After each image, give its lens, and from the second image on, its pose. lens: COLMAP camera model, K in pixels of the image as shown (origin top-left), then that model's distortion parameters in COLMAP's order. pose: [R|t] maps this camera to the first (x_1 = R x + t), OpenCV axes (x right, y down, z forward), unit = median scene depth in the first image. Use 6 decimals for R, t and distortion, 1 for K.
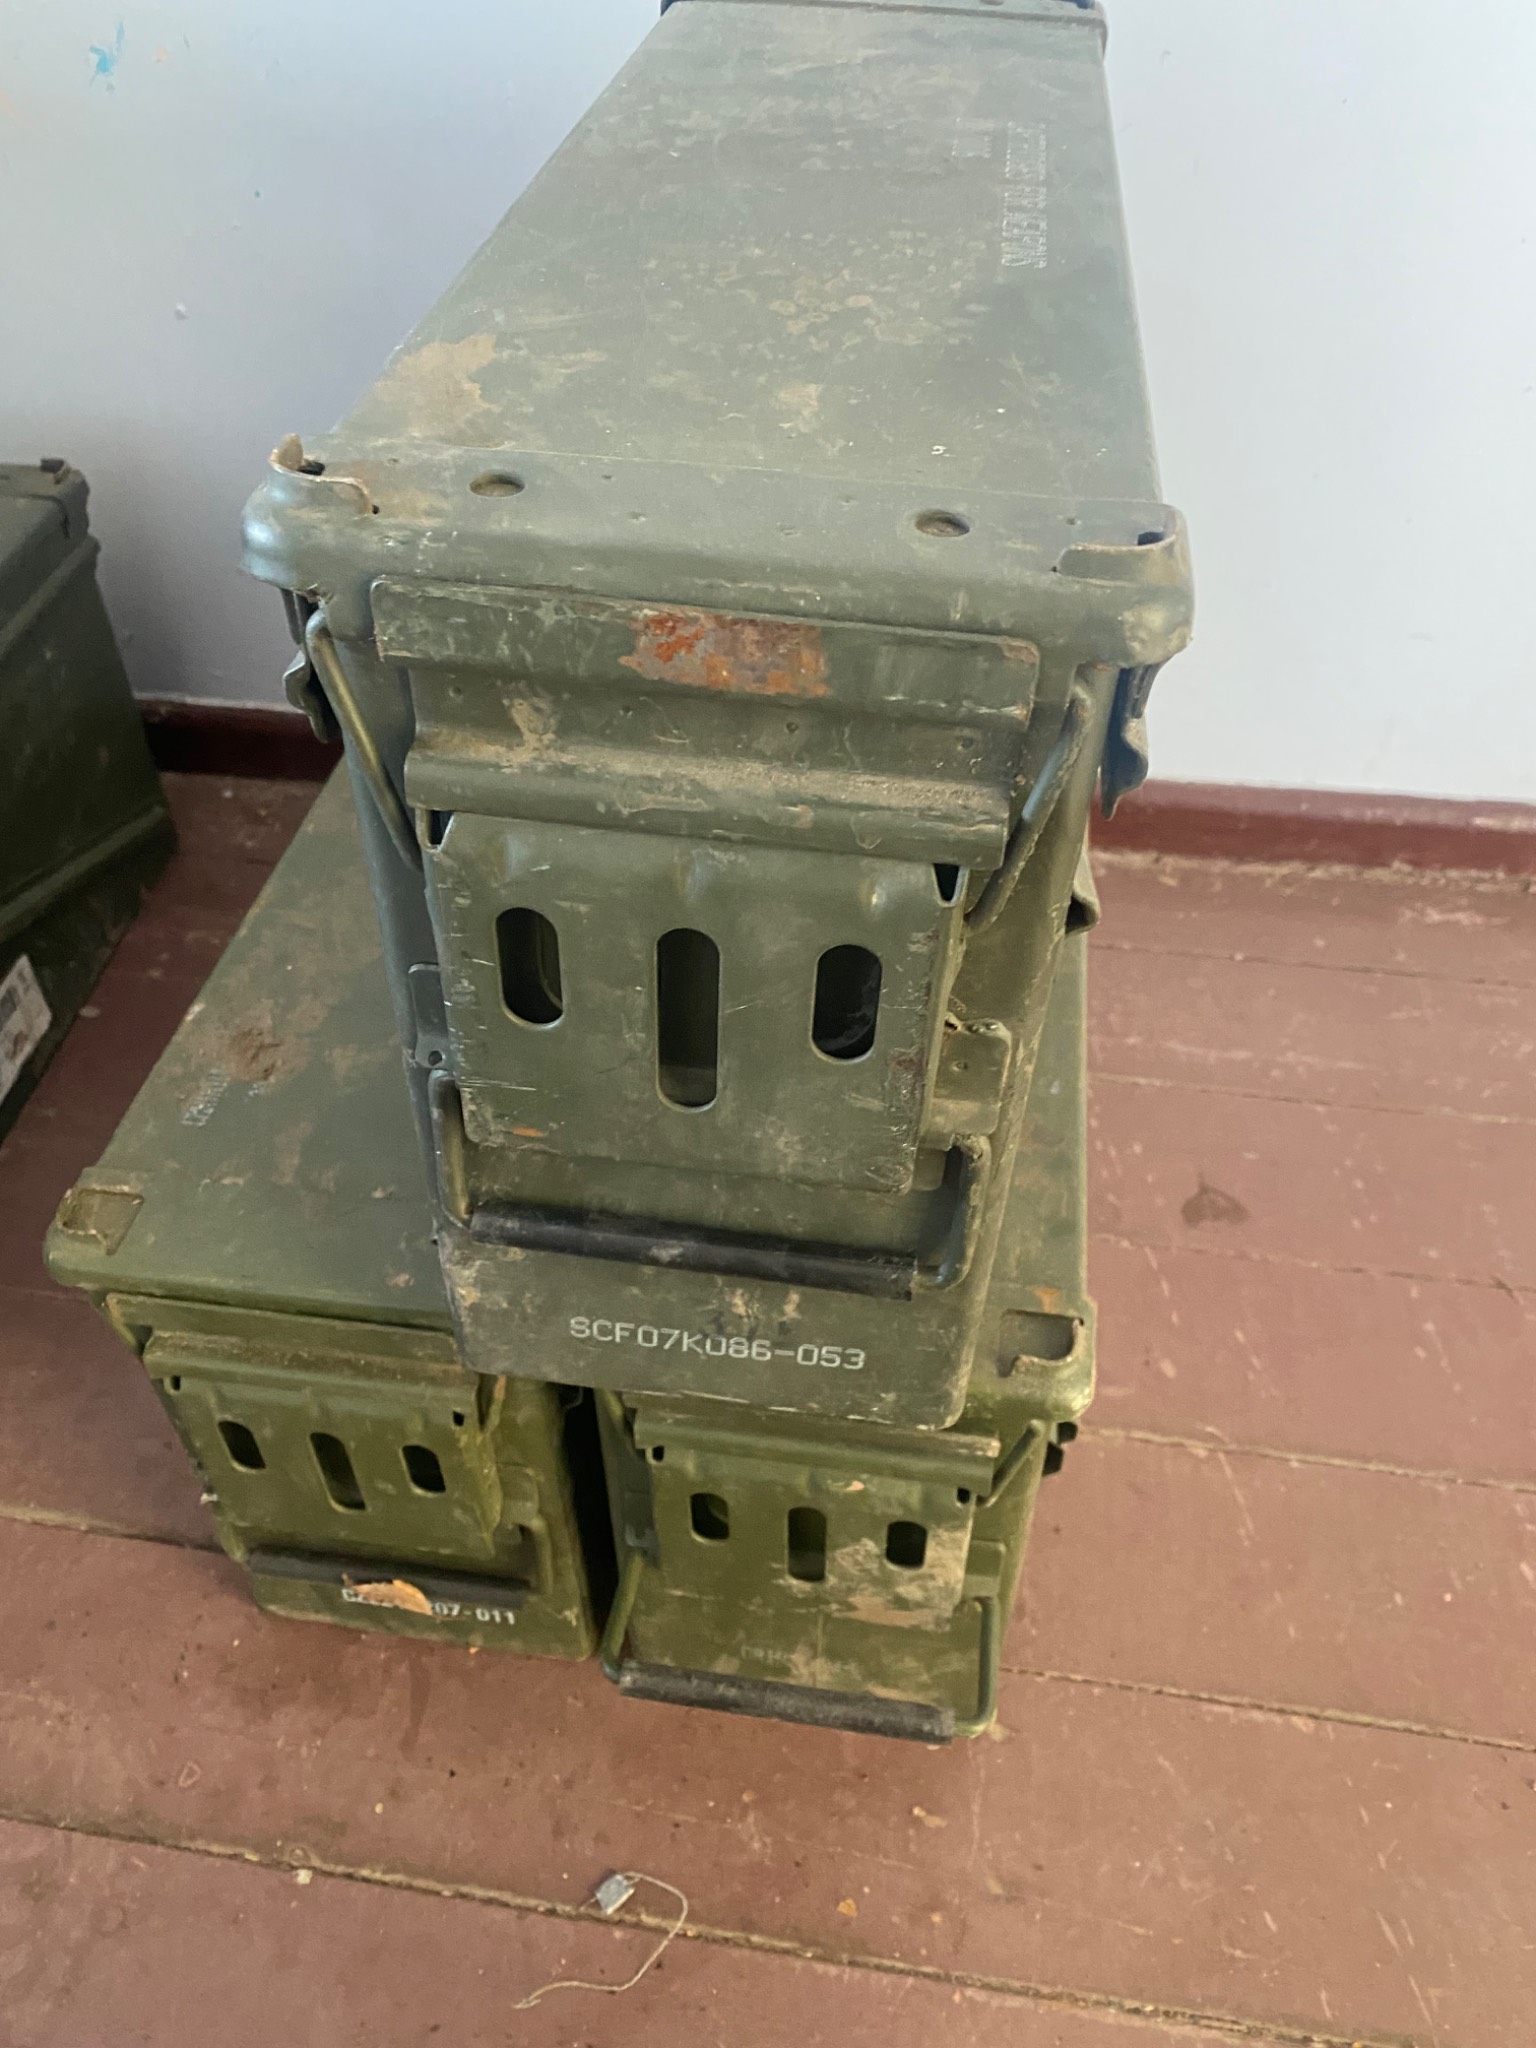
lens RADIAL K [[1570.3, 0, 773.0], [0, 1570.3, 1025.9], [0, 0, 1]] dist [-0.016374, 0.003136]
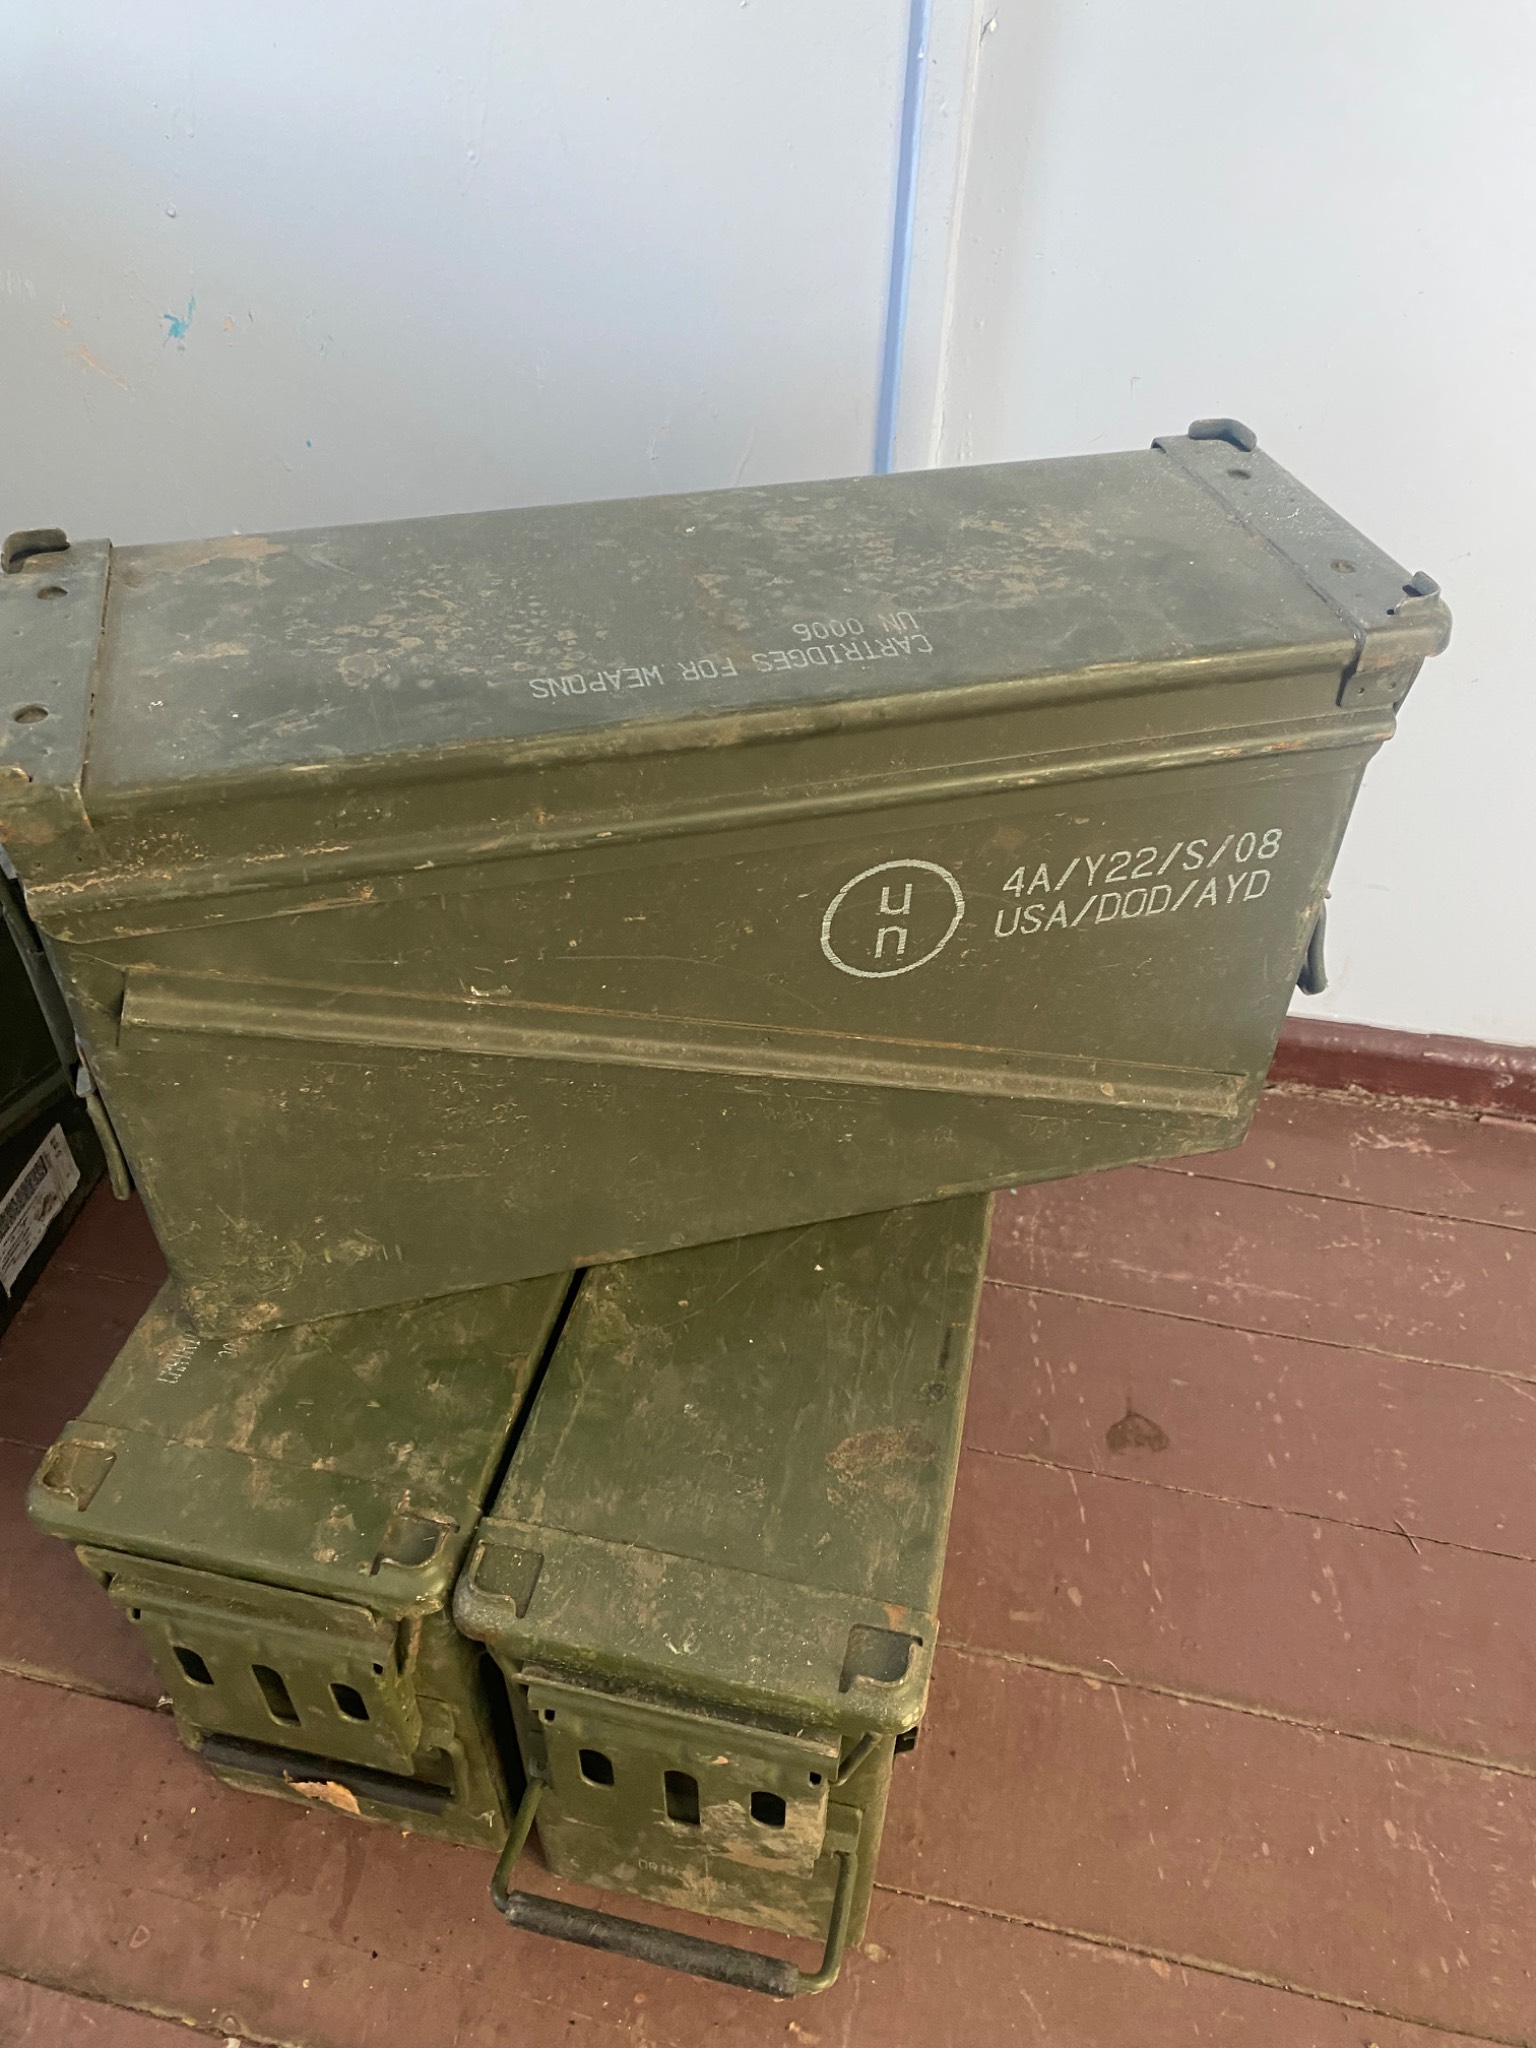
lens RADIAL K [[1570.3, 0, 763.2], [0, 1570.3, 1024.0], [0, 0, 1]] dist [-0.016374, 0.003136]
pose [[0.997713, 0.050302, -0.045154, 0.085176], [-0.051579, 0.998289, -0.027554, -0.160604], [0.043691, 0.029820, 0.998600, -0.103738]]
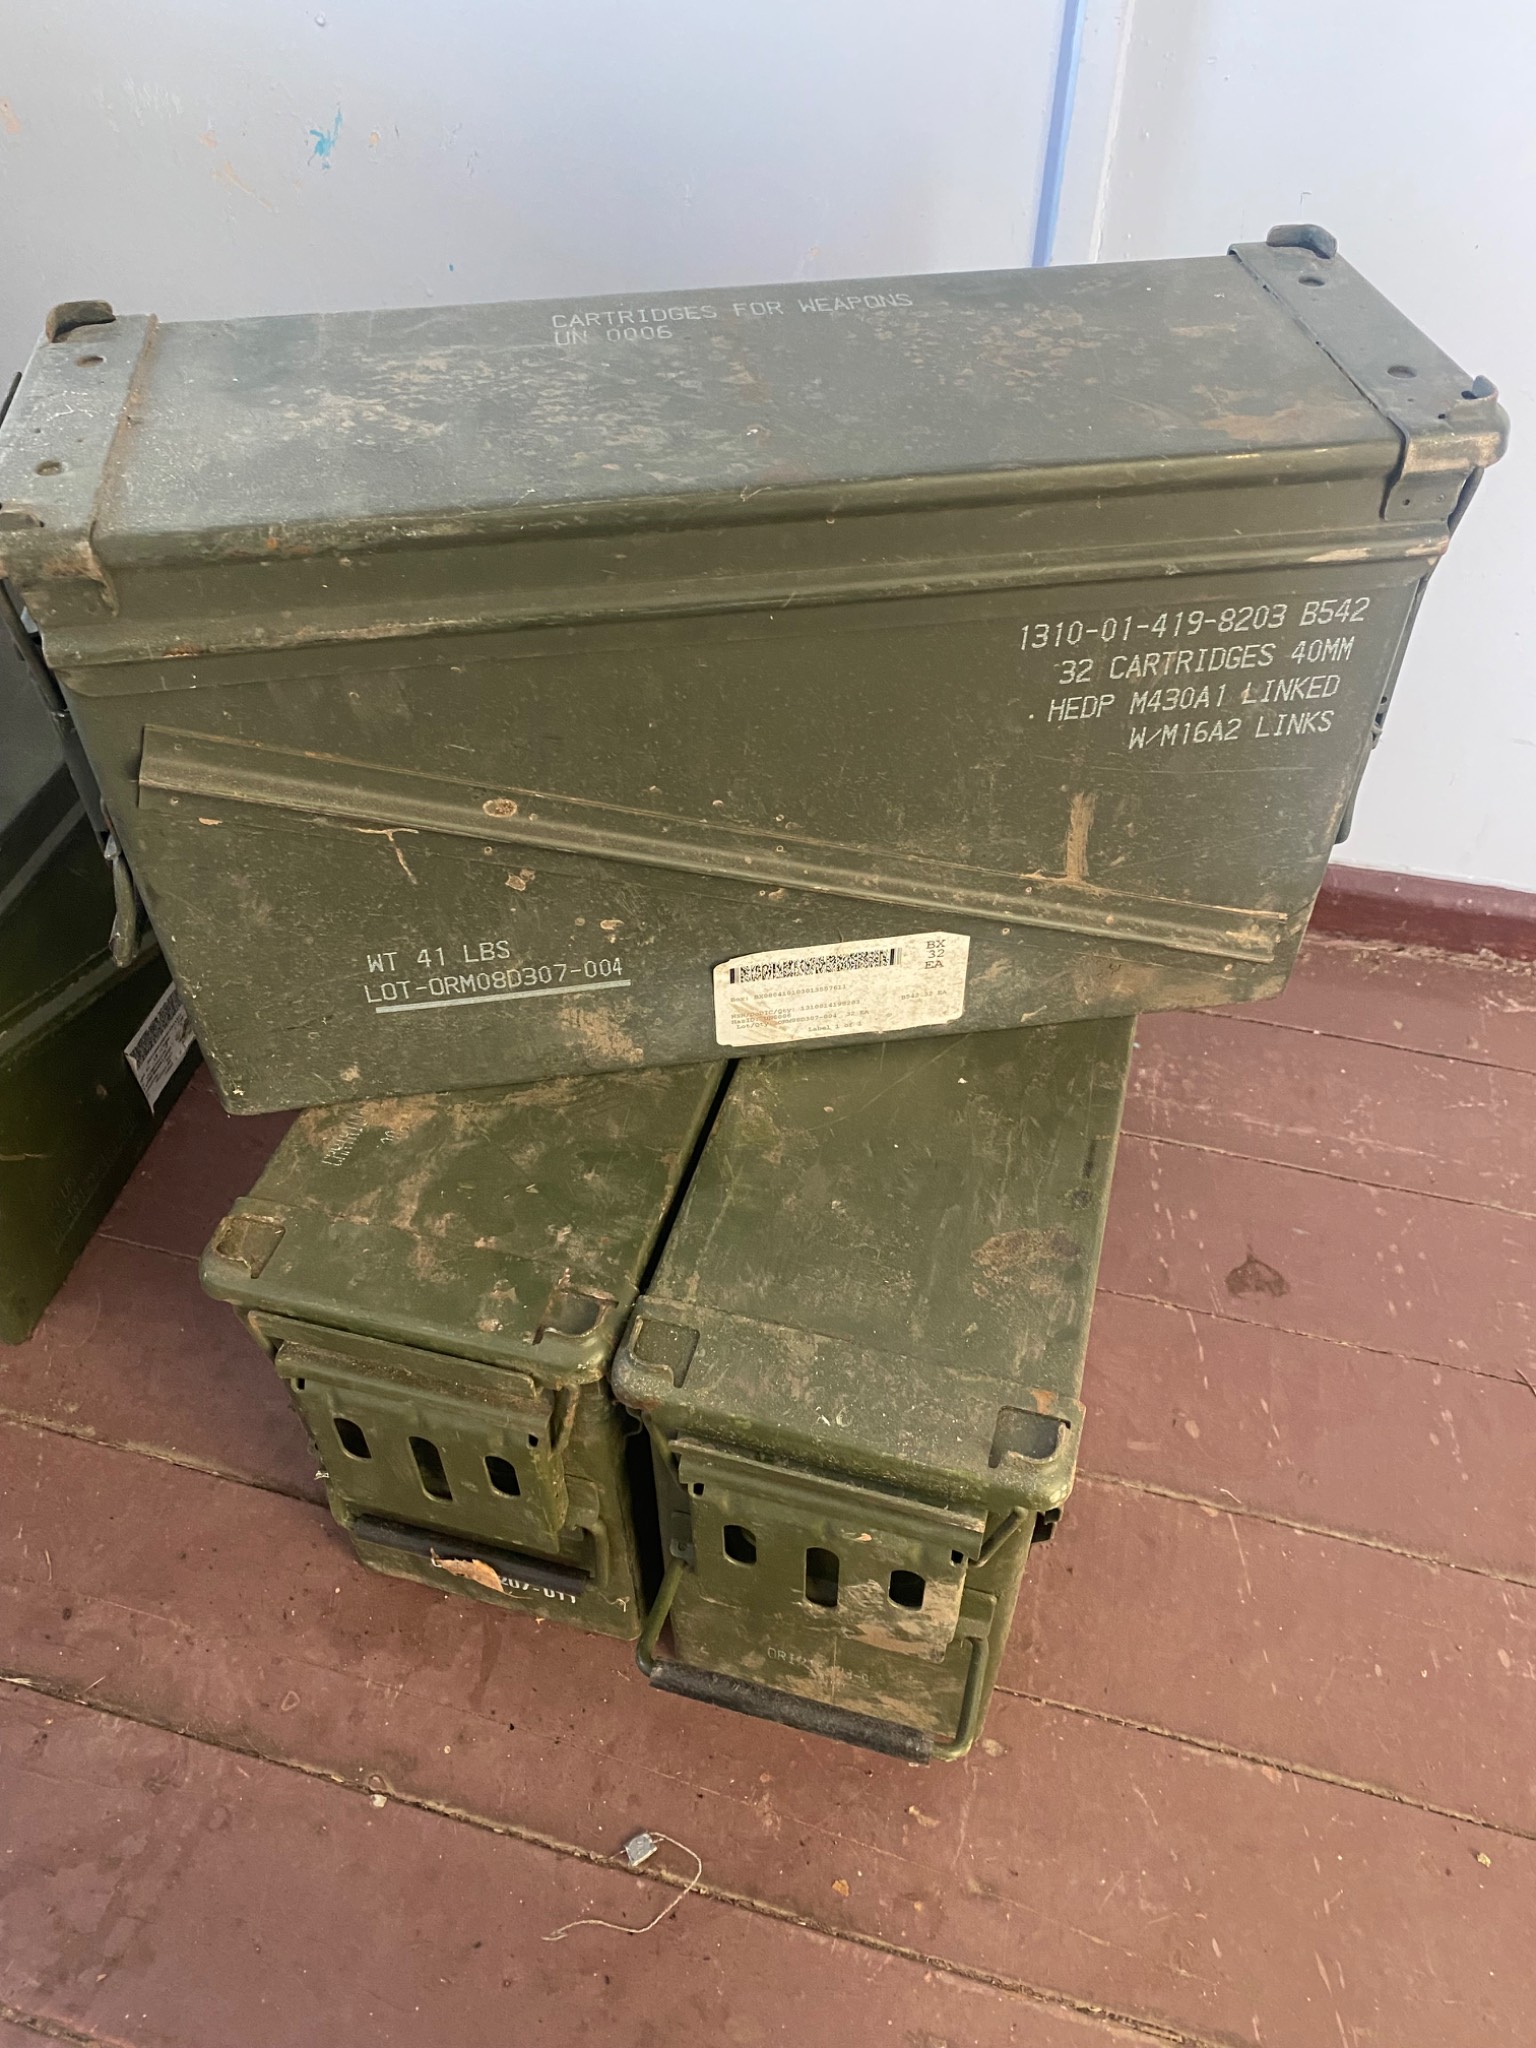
lens RADIAL K [[1570.3, 0, 775.7], [0, 1570.3, 1015.8], [0, 0, 1]] dist [-0.016374, 0.003136]
pose [[0.993022, 0.080564, -0.086122, 0.045071], [-0.078096, 0.996443, 0.031653, -0.095682], [0.088366, -0.024706, 0.995782, -0.116310]]
